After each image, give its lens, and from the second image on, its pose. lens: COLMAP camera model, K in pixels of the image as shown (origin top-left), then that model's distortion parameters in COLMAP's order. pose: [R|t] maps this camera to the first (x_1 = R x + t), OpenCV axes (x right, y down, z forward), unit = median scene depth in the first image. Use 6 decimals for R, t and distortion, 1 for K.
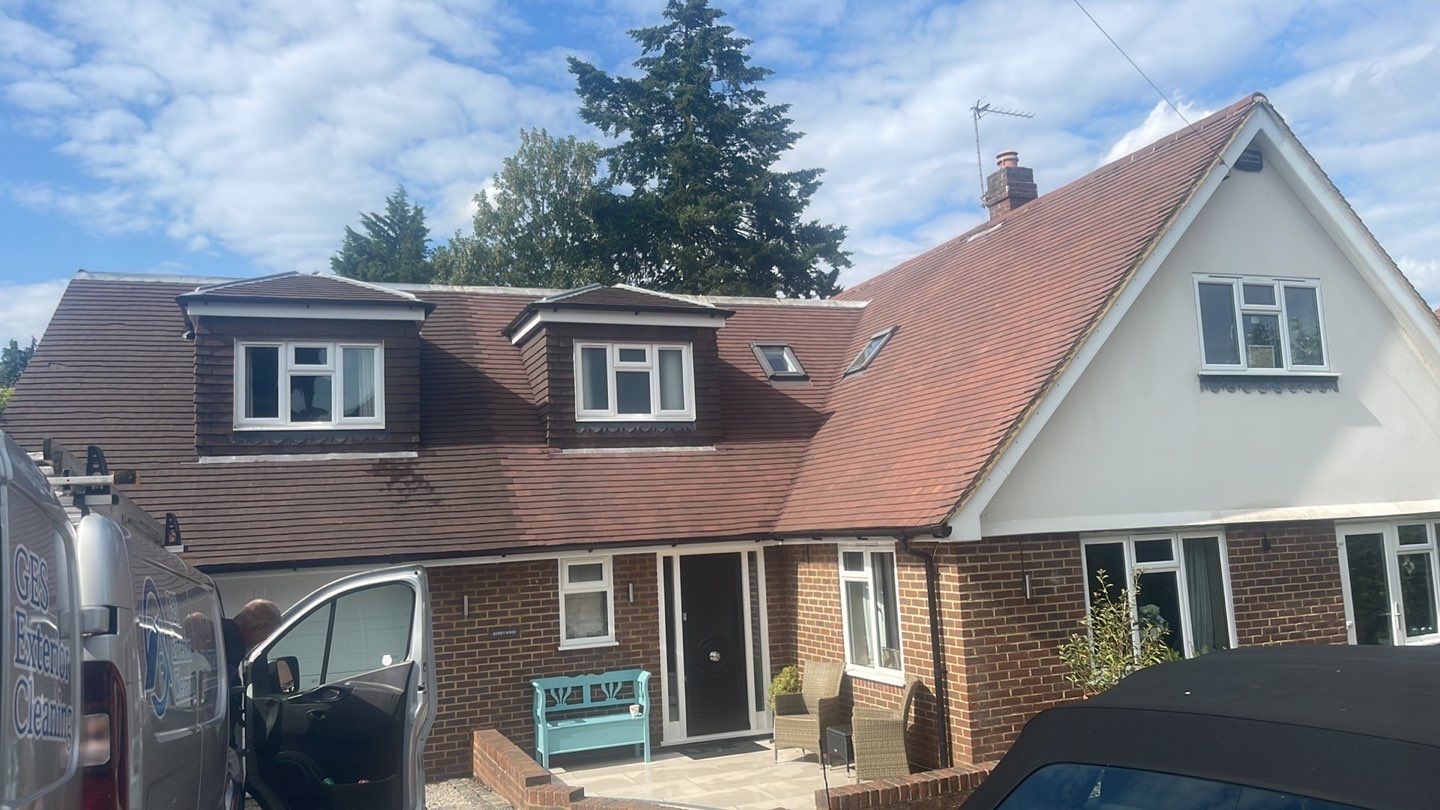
lens RADIAL K [[1062.3, 0, 719.4], [0, 1062.3, 421.0], [0, 0, 1]] dist [0.063034, -0.072707]
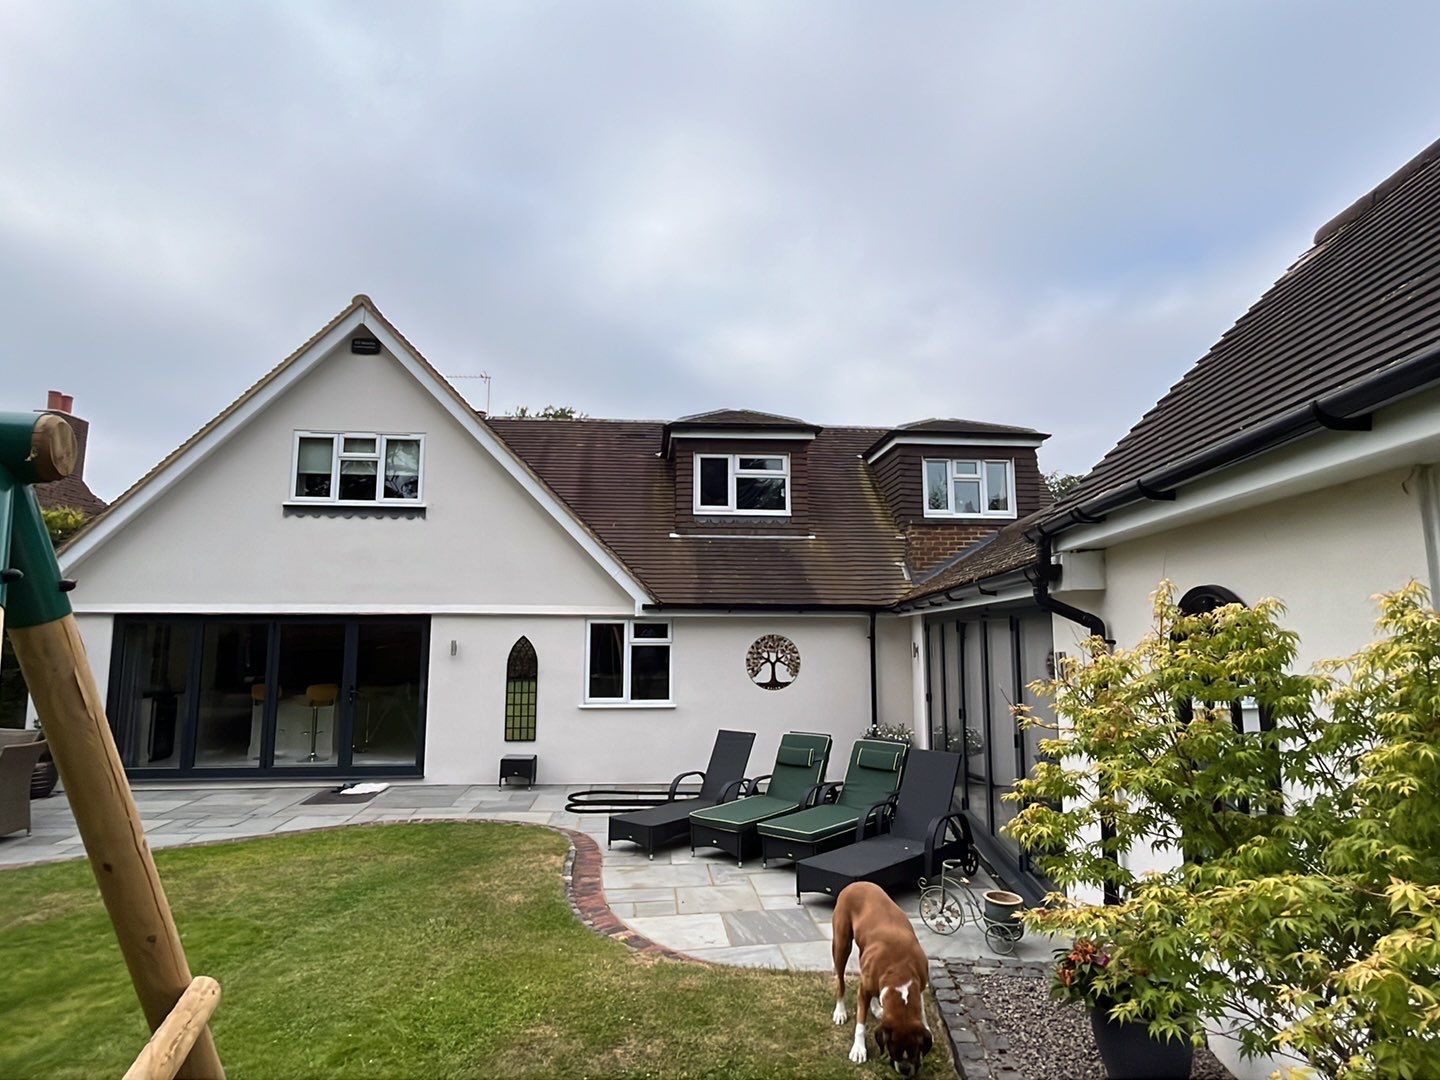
lens RADIAL K [[756.4, 0, 718.4], [0, 756.4, 544.3], [0, 0, 1]] dist [-0.003944, -0.000229]
pose [[0.957370, 0.020434, -0.288142, 1.074052], [-0.020985, 0.999779, 0.001177, -0.004469], [0.288102, 0.004919, 0.957587, 0.198794]]
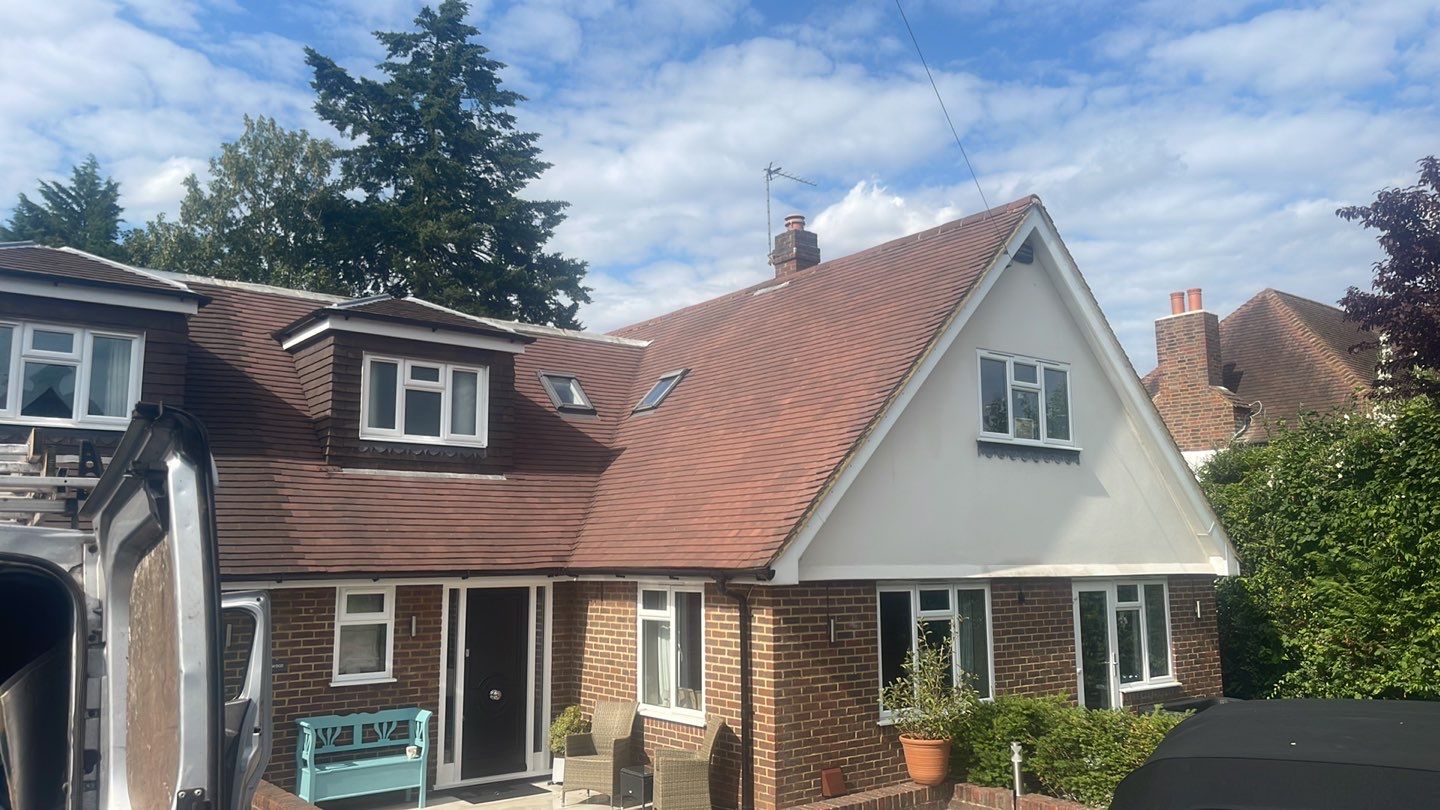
lens RADIAL K [[1063.9, 0, 714.4], [0, 1063.9, 421.6], [0, 0, 1]] dist [0.049371, -0.059559]
pose [[0.959739, 0.080185, 0.269206, -0.092703], [-0.071453, 0.996555, -0.042097, 0.002371], [-0.271654, 0.021167, 0.962162, 0.016179]]
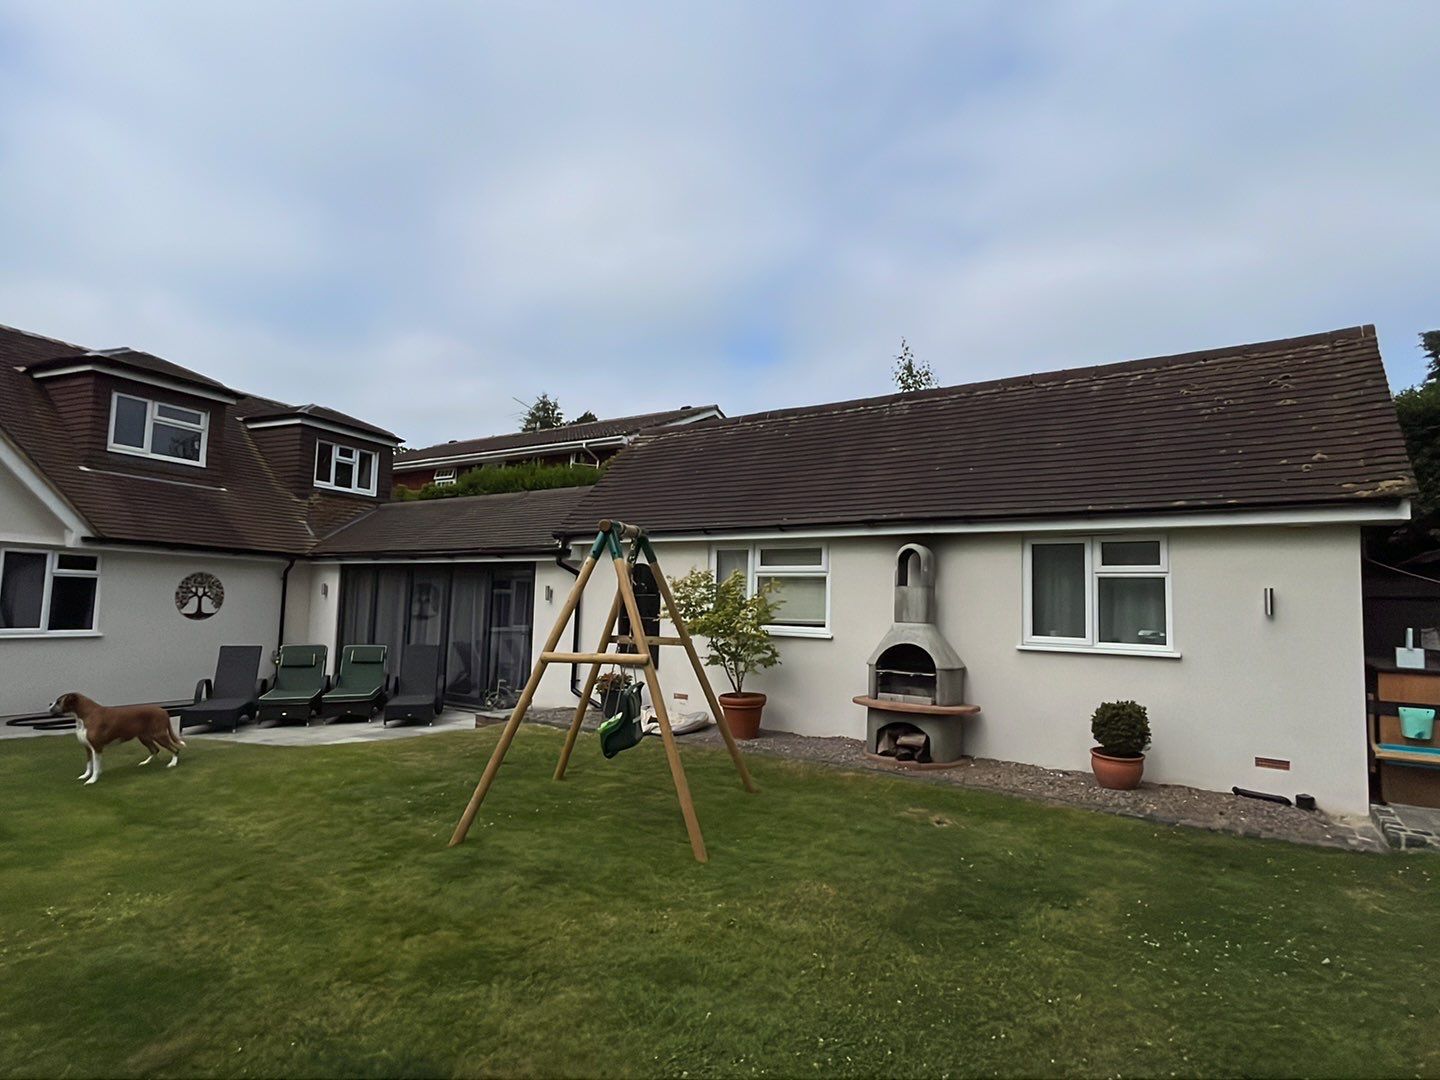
lens RADIAL K [[756.4, 0, 718.4], [0, 756.4, 544.3], [0, 0, 1]] dist [-0.003944, -0.000229]
pose [[0.707538, 0.127928, 0.694999, 0.674796], [-0.140287, 0.989331, -0.039288, 0.005901], [-0.692611, -0.069701, 0.717936, -0.132448]]
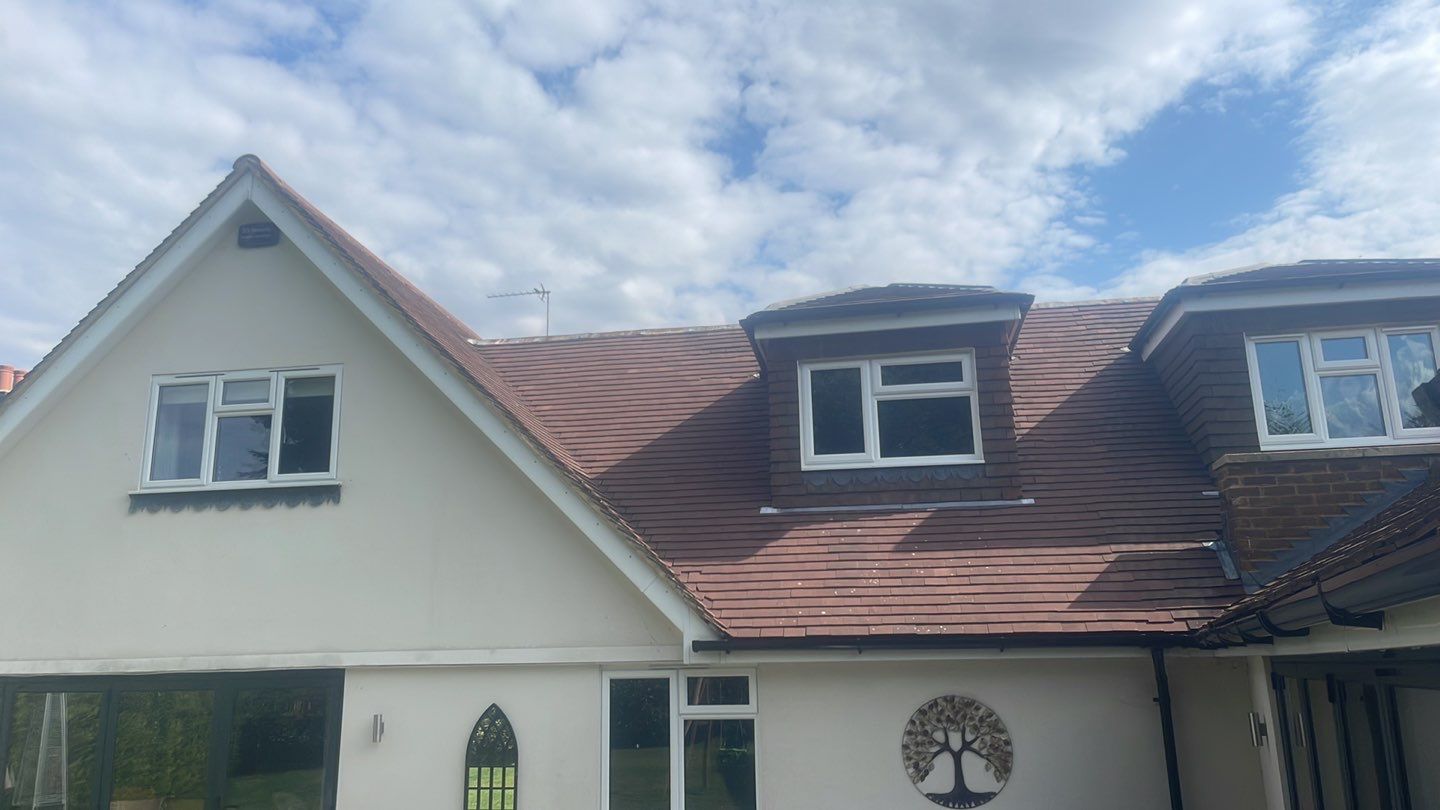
lens RADIAL K [[1069.4, 0, 719.2], [0, 1069.4, 400.5], [0, 0, 1]] dist [0.010437, 0.002471]
pose [[0.860957, -0.087250, -0.501140, 1.097434], [0.026893, 0.991610, -0.126440, 0.003359], [0.507967, 0.095383, 0.856079, 0.423597]]
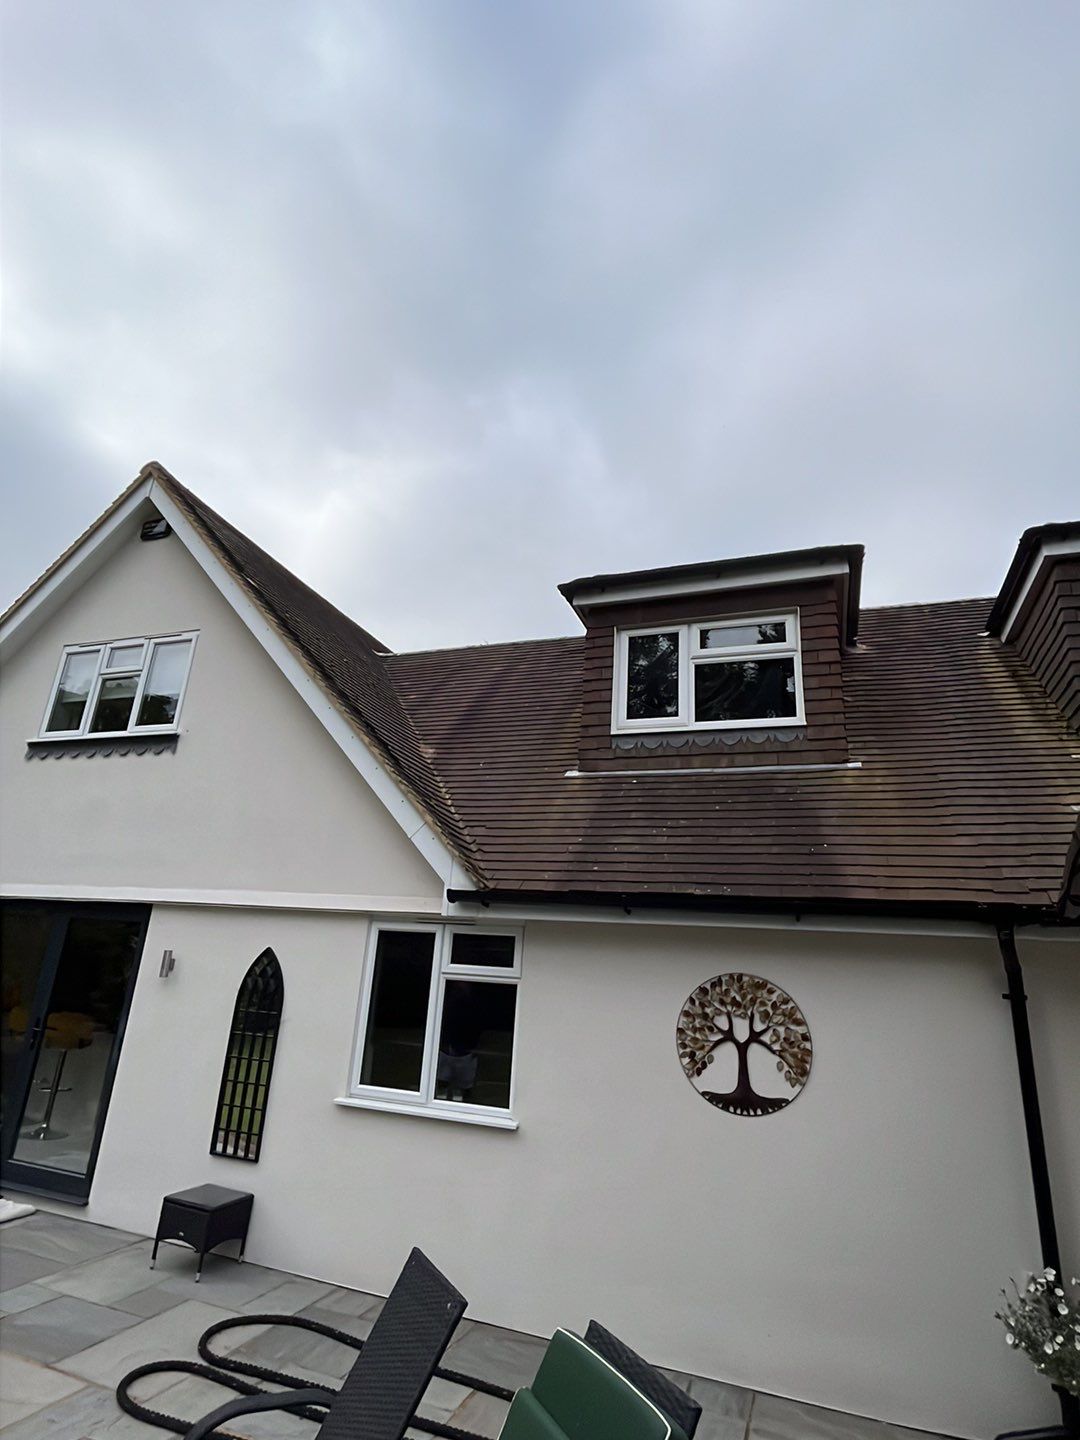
lens RADIAL K [[756.4, 0, 540.0], [0, 756.4, 720.0], [0, 0, 1]] dist [-0.003944, -0.000229]
pose [[0.740607, -0.121751, -0.660816, 1.072079], [-0.032184, 0.975891, -0.215872, 0.060563], [0.671167, 0.181144, 0.718834, 0.690934]]
